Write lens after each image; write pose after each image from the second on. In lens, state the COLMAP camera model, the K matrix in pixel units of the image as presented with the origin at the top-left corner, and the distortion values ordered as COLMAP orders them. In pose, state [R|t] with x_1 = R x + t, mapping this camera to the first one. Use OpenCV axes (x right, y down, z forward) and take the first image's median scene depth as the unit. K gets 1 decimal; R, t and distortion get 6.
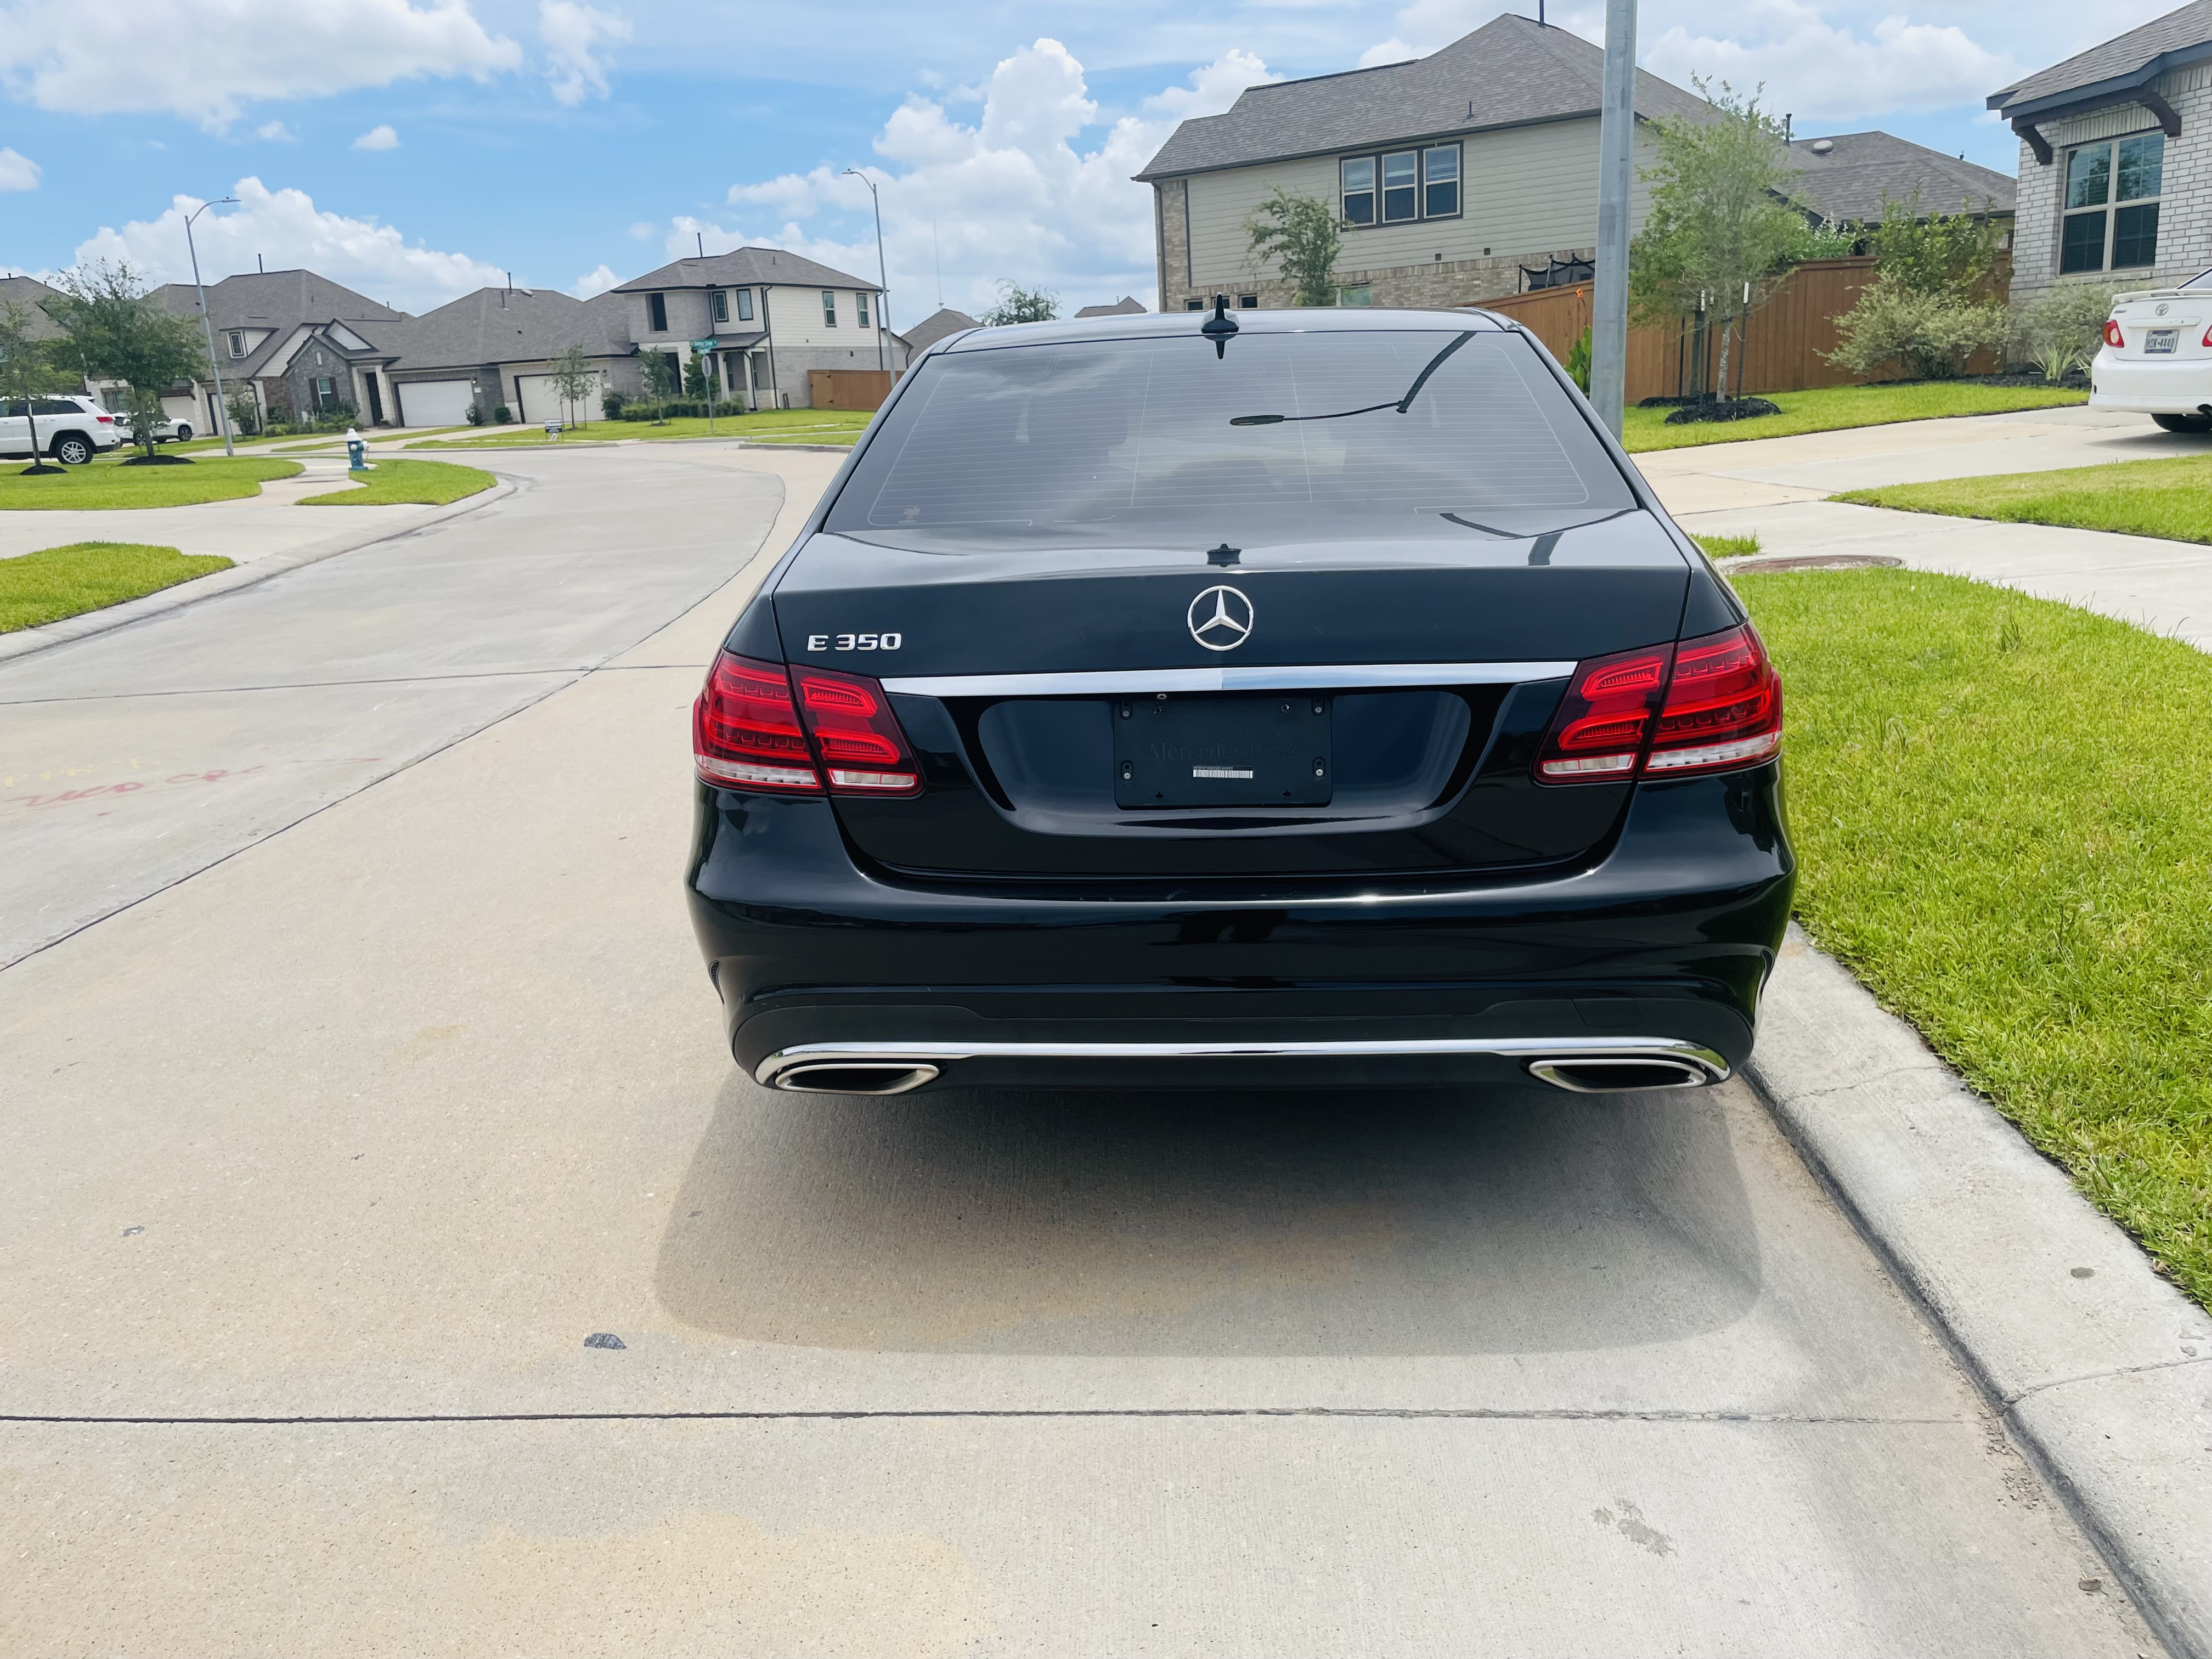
lens RADIAL K [[1686.0, 0, 1106.0], [0, 1686.0, 829.5], [0, 0, 1]] dist [0.087027, -0.113389]
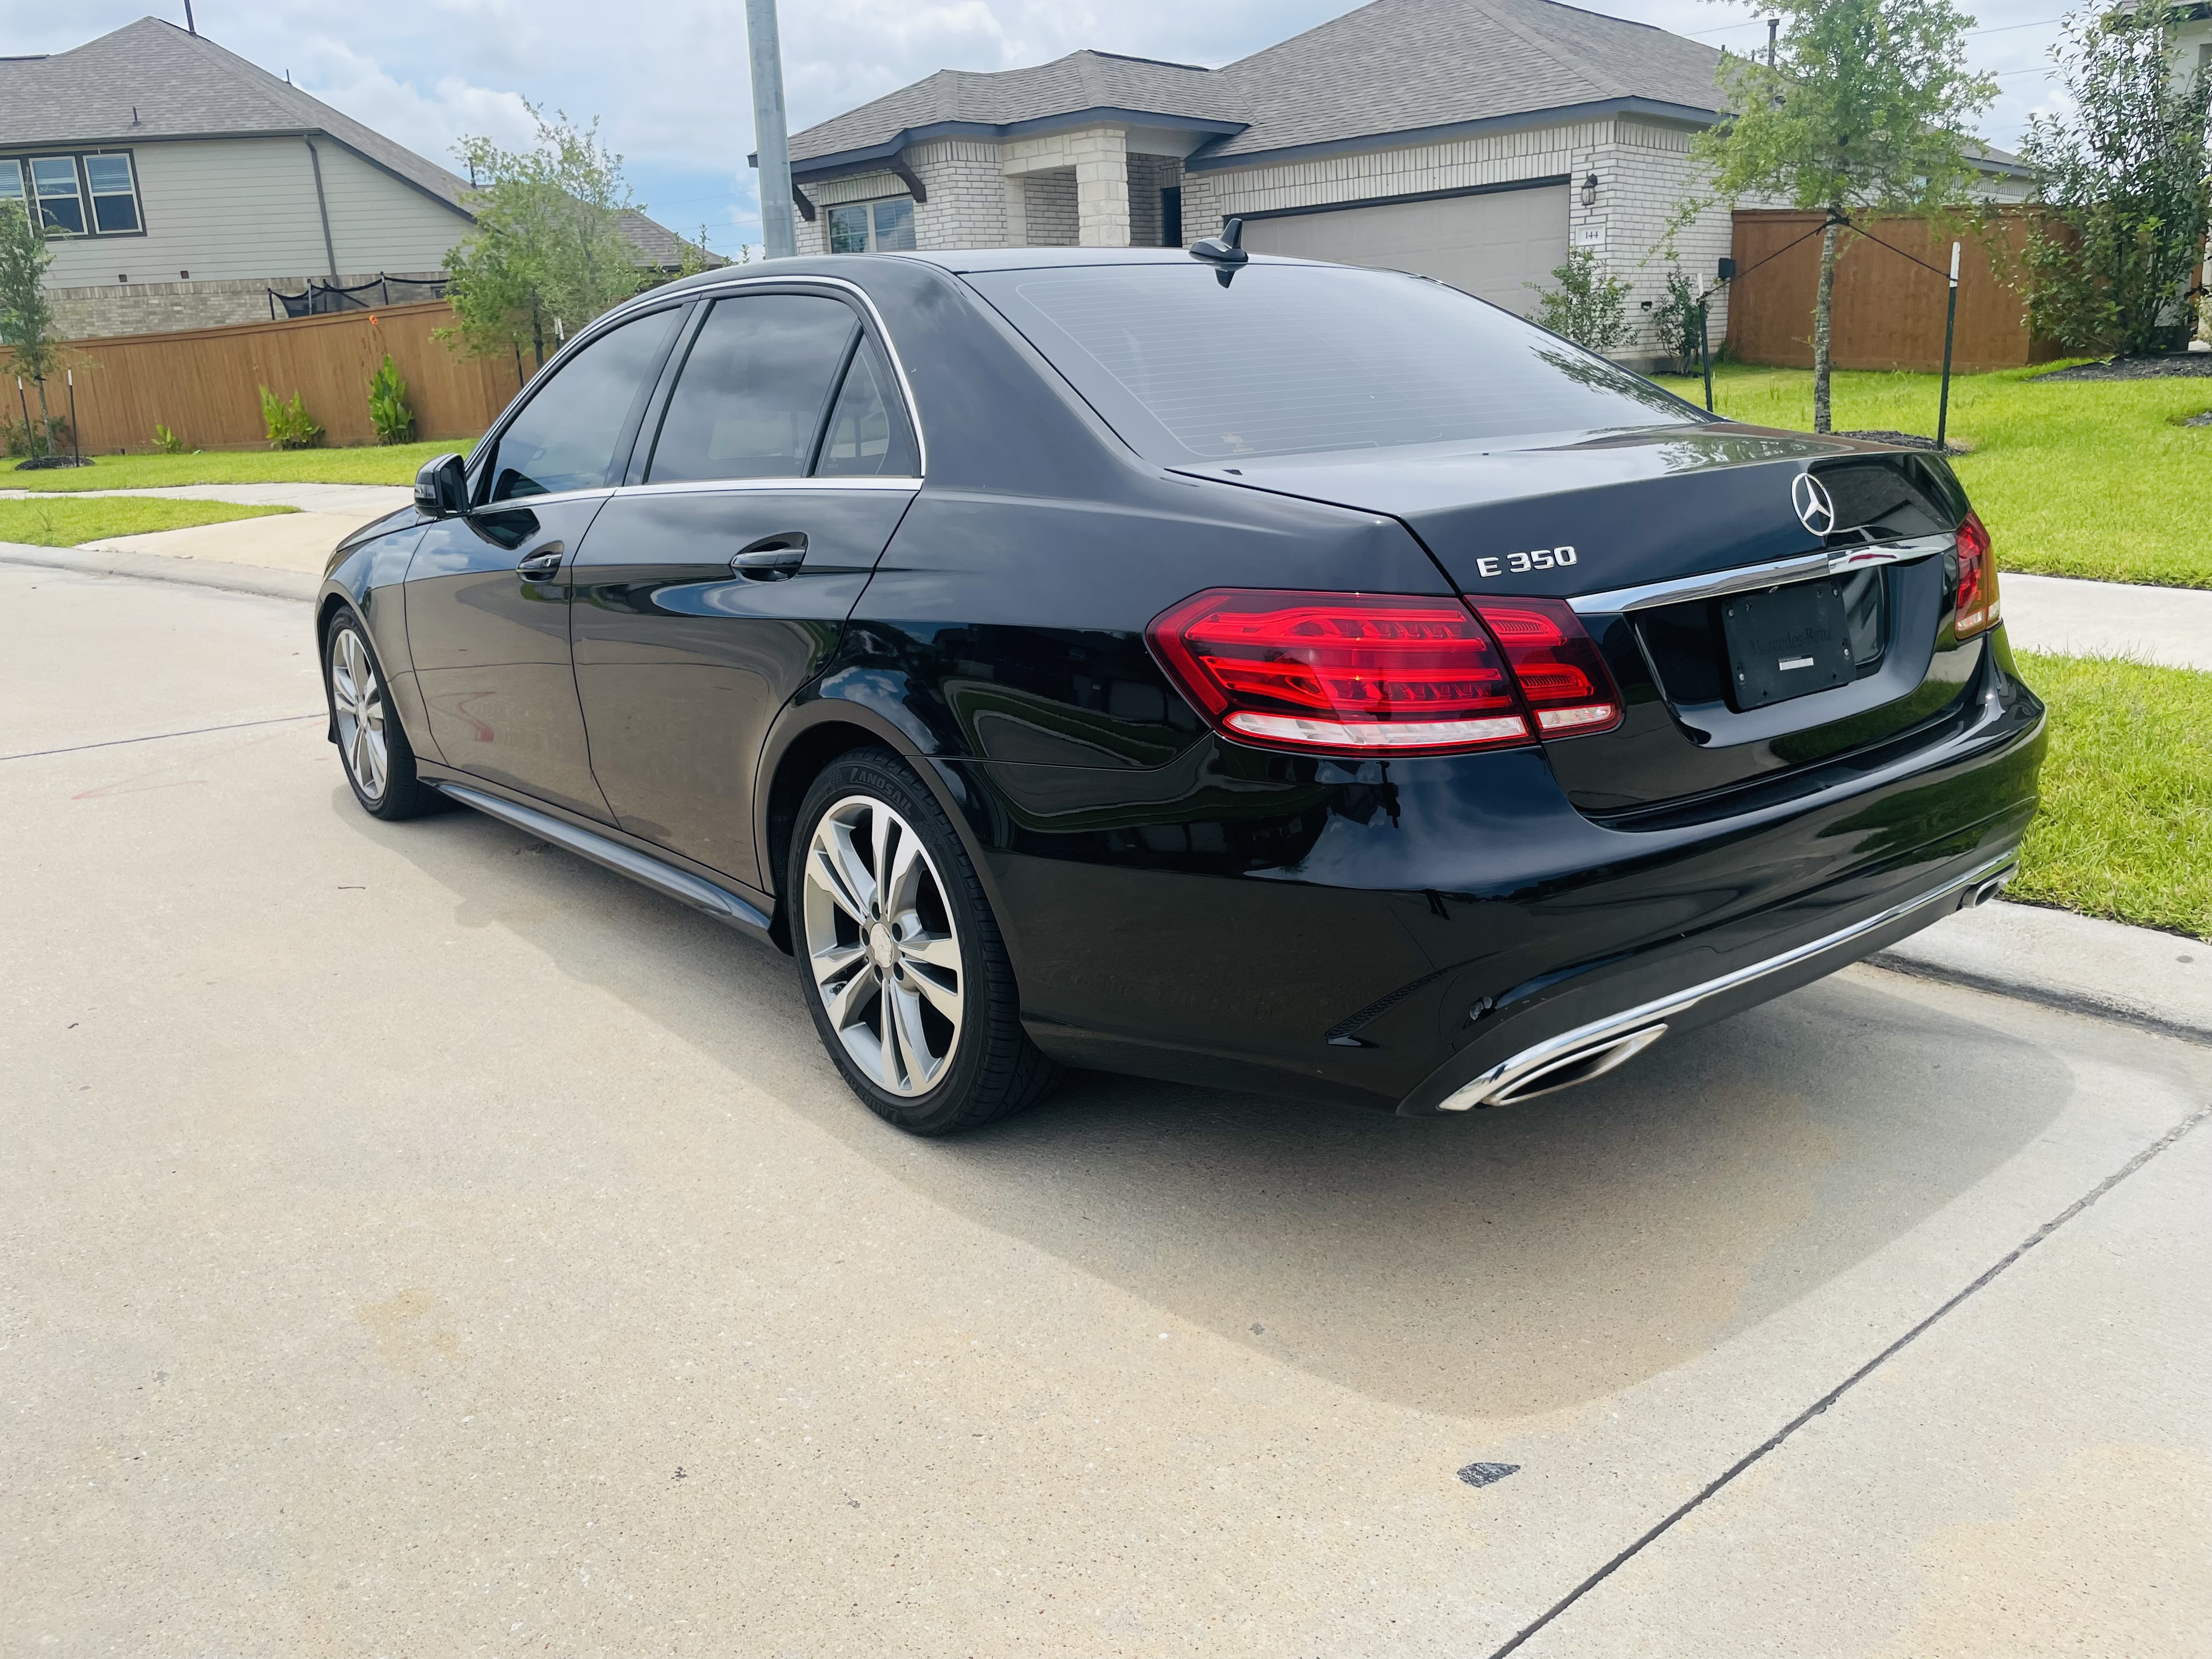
lens RADIAL K [[1692.4, 0, 1106.0], [0, 1692.4, 829.5], [0, 0, 1]] dist [0.084636, -0.116542]
pose [[0.732576, -0.164094, 0.660609, -0.532707], [0.182265, 0.982357, 0.041895, -0.031243], [-0.655829, 0.089714, 0.749560, 0.301474]]
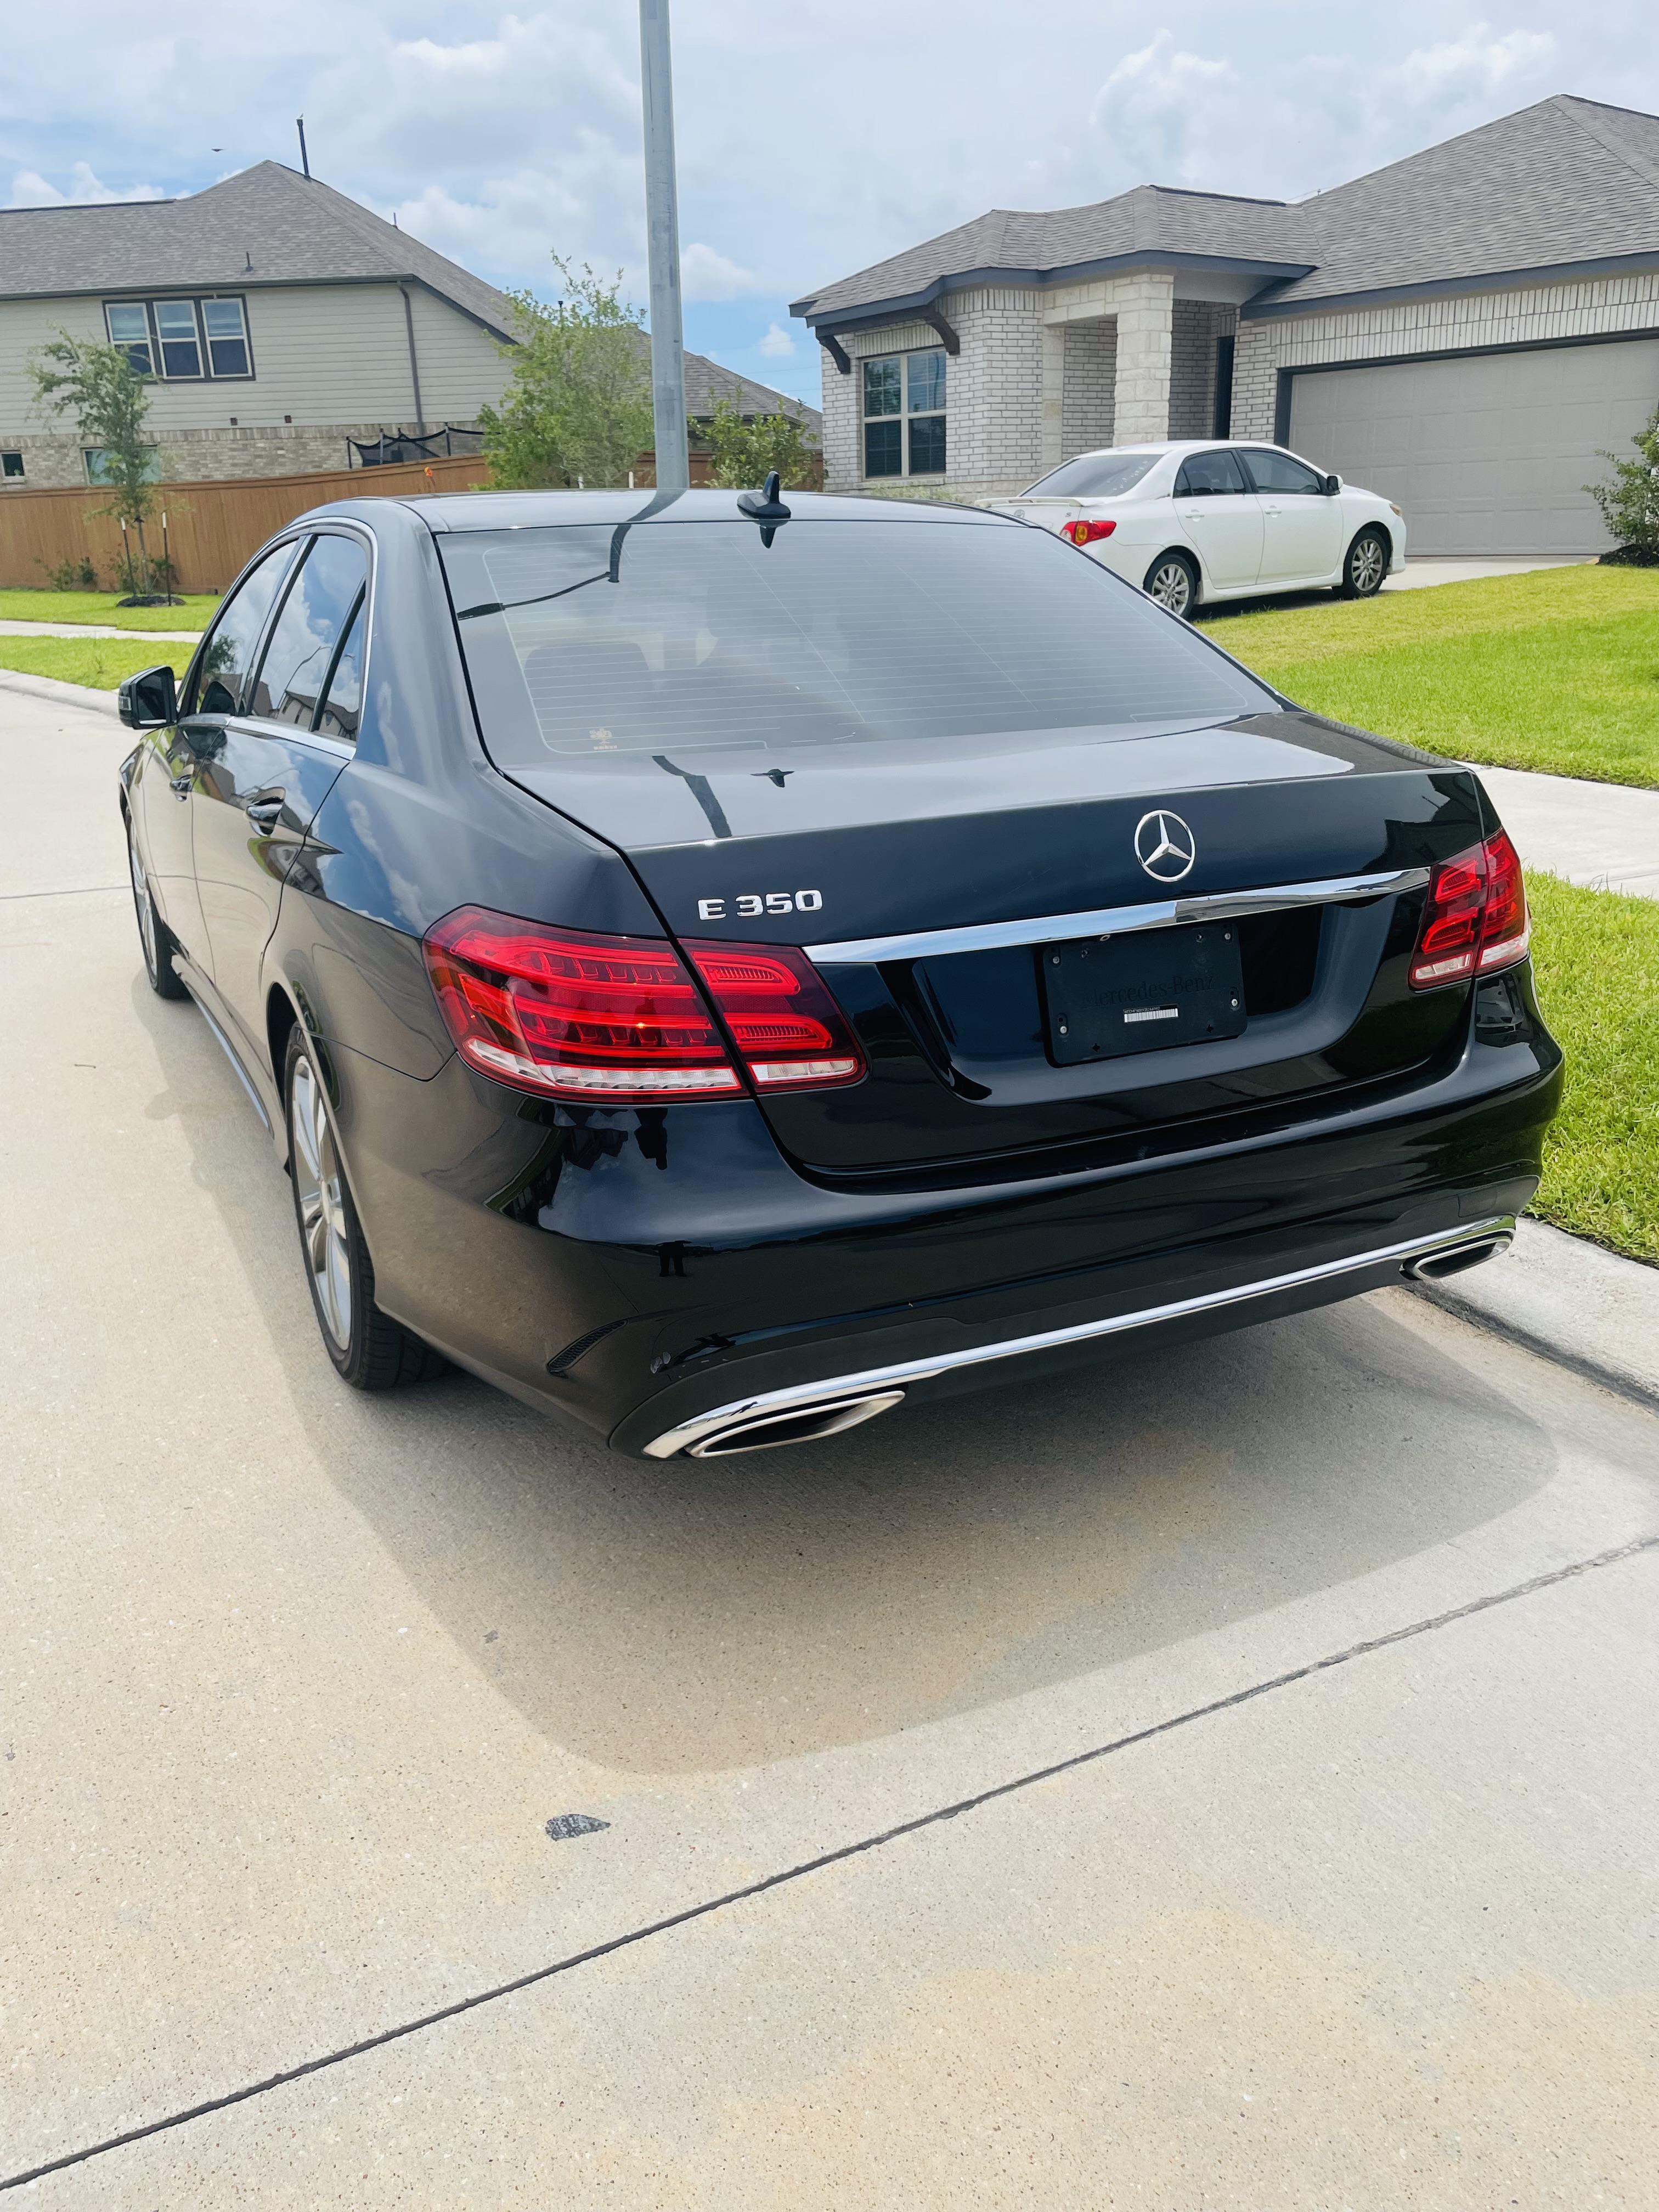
lens RADIAL K [[1686.0, 0, 826.1], [0, 1686.0, 1137.2], [0, 0, 1]] dist [0.087027, -0.113389]
pose [[0.861353, -0.145545, 0.486712, -0.317244], [0.112065, 0.988916, 0.097398, -0.045117], [-0.495493, -0.029351, 0.868116, 0.163961]]
